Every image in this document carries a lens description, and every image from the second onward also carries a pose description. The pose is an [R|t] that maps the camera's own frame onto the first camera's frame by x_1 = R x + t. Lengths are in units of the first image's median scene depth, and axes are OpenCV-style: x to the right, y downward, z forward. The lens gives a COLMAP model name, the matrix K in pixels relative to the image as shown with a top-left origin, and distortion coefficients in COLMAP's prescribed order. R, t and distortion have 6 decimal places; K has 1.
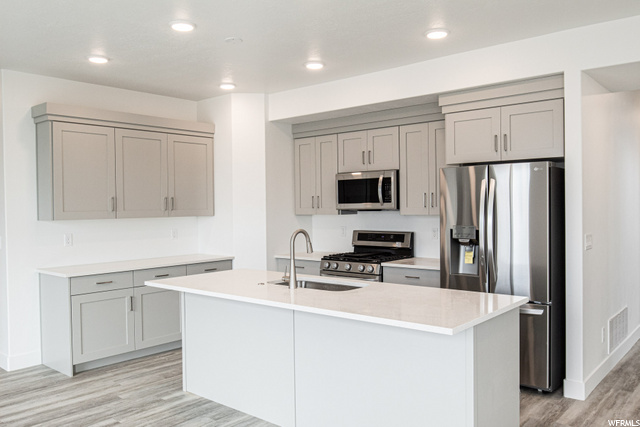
lens RADIAL K [[520.0, 0, 320.0], [0, 520.0, 213.5], [0, 0, 1]] dist [-0.021858, -0.002725]
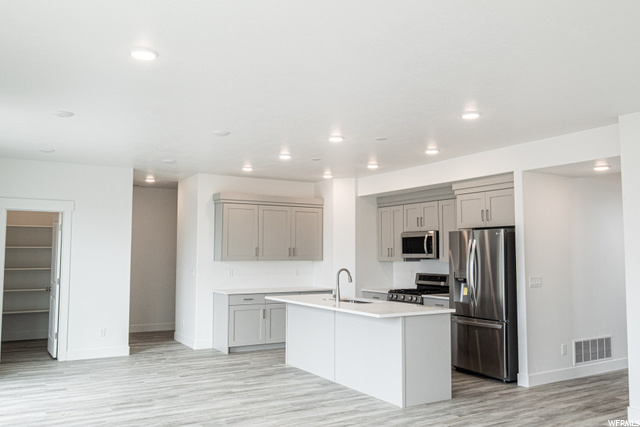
lens RADIAL K [[539.7, 0, 320.0], [0, 539.7, 213.5], [0, 0, 1]] dist [-0.003831, 0.000183]
pose [[0.946085, -0.008889, -0.323797, 0.326515], [-0.019836, 0.996157, -0.085304, 0.002265], [0.323311, 0.087128, 0.942273, -0.520010]]
